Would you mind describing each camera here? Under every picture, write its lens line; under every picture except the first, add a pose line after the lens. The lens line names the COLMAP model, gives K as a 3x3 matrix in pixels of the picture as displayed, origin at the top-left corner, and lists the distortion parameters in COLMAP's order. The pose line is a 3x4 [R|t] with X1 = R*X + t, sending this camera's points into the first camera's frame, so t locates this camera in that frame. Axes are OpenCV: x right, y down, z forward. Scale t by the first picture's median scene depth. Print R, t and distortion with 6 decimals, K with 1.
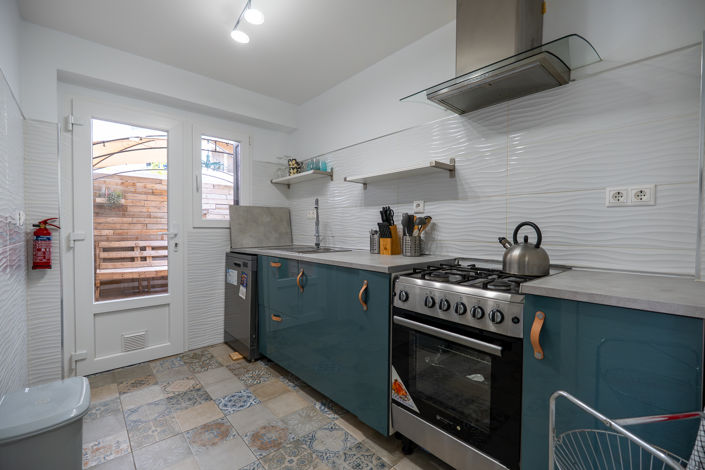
lens RADIAL K [[309.0, 0, 353.9], [0, 309.0, 235.6], [0, 0, 1]] dist [0.000898, 0.000789]
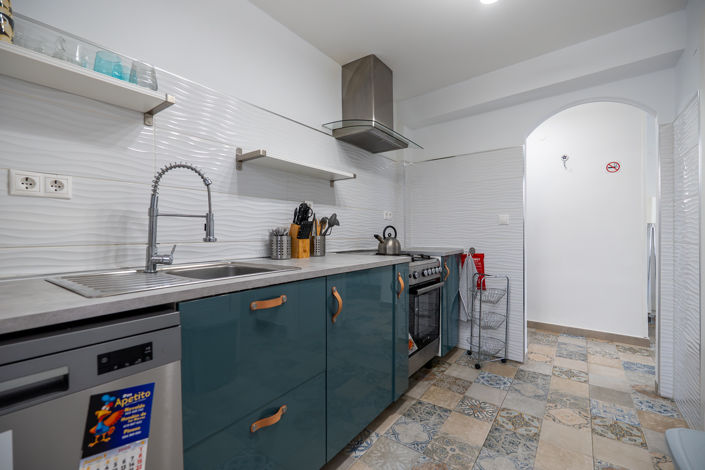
lens RADIAL K [[309.0, 0, 353.8], [0, 309.0, 233.9], [0, 0, 1]] dist [0.000898, 0.000789]
pose [[-0.211313, -0.002127, 0.977416, -0.914674], [0.021302, 0.999750, 0.006781, -0.010443], [-0.977186, 0.022254, -0.211215, 1.215068]]
